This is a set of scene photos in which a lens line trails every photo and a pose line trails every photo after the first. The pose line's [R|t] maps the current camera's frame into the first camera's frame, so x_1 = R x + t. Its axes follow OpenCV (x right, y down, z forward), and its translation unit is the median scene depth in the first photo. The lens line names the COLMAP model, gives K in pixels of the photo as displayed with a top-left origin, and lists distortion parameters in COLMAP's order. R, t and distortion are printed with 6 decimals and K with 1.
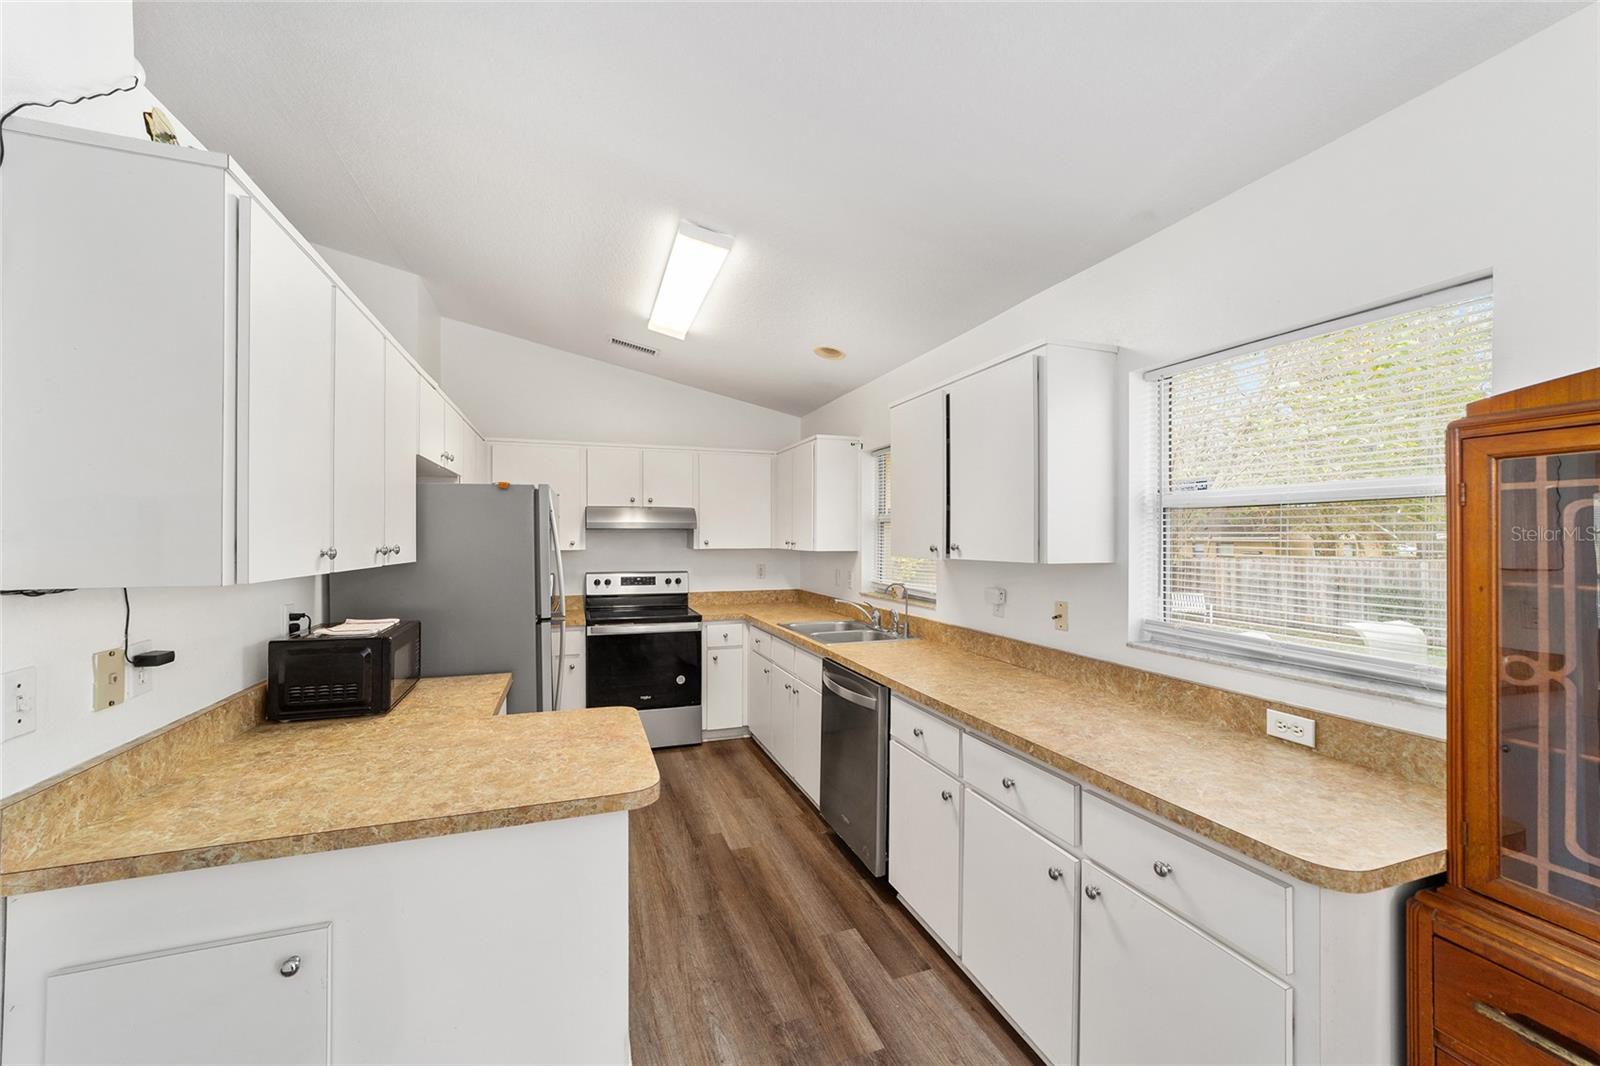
lens RADIAL K [[612.1, 0, 792.6], [0, 612.1, 540.3], [0, 0, 1]] dist [-0.013706, 0.005899]
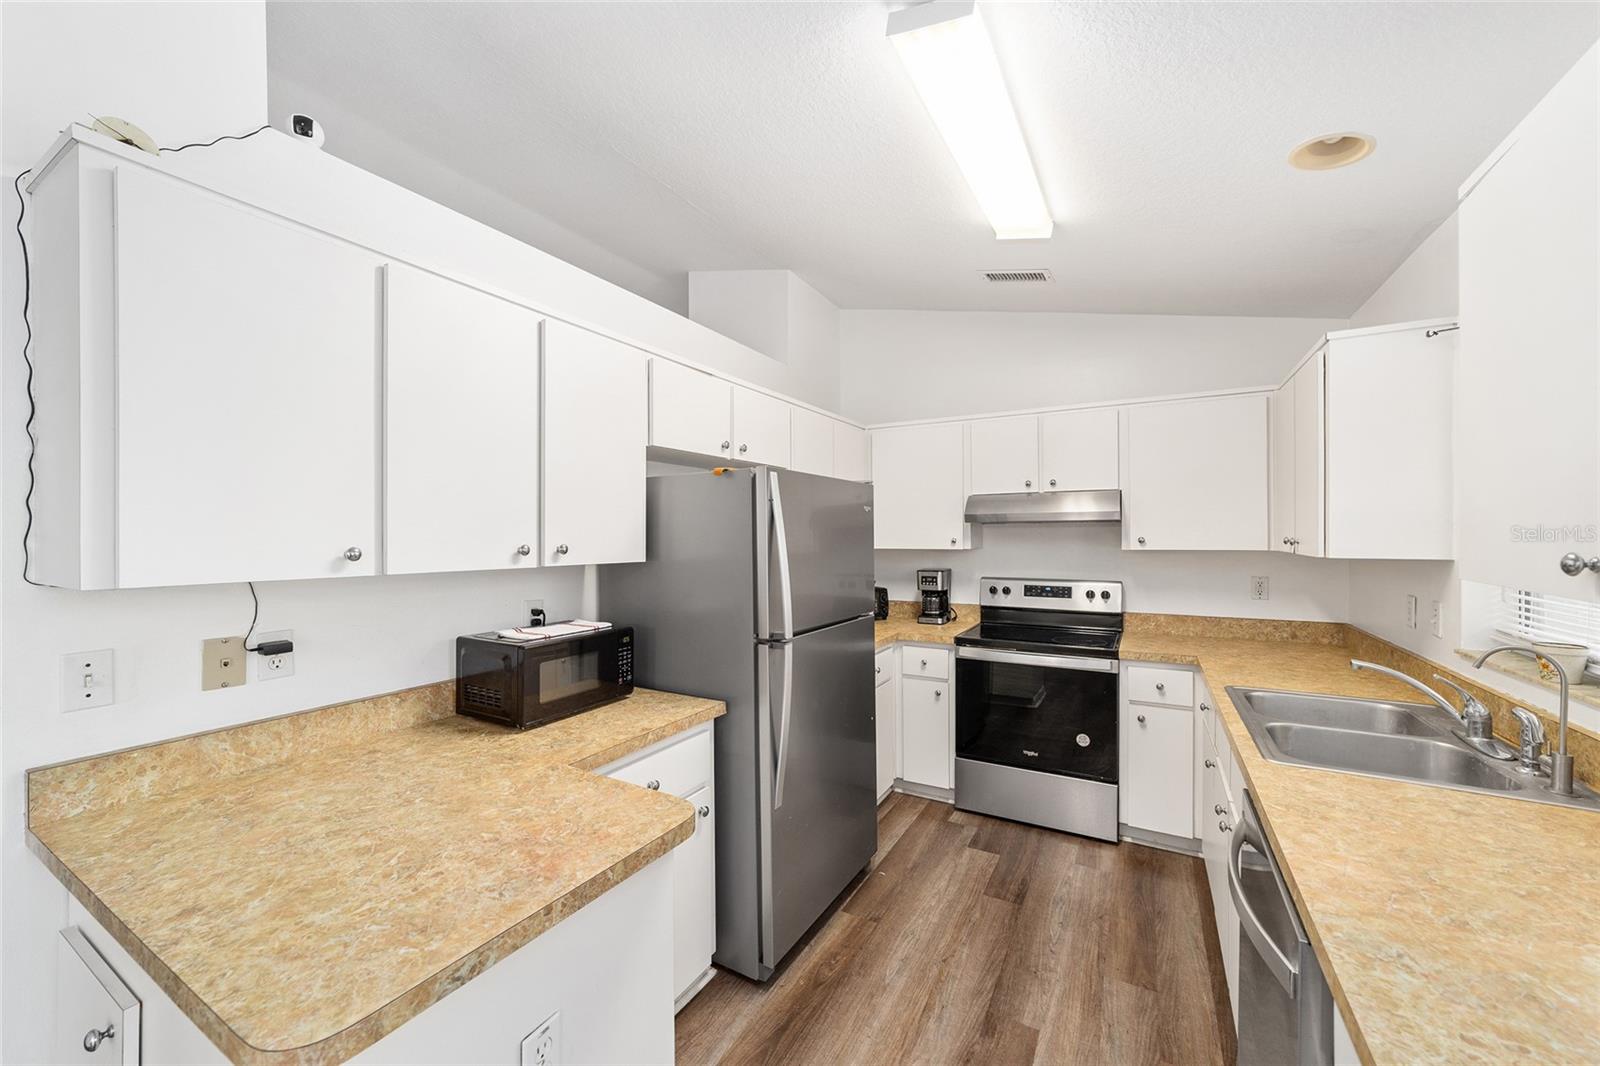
lens RADIAL K [[612.1, 0, 794.0], [0, 612.1, 536.7], [0, 0, 1]] dist [-0.013706, 0.005899]
pose [[0.655101, -0.003060, -0.755535, 0.251844], [0.003411, 0.999994, -0.001093, -0.001890], [0.755533, -0.001861, 0.655108, 0.623939]]
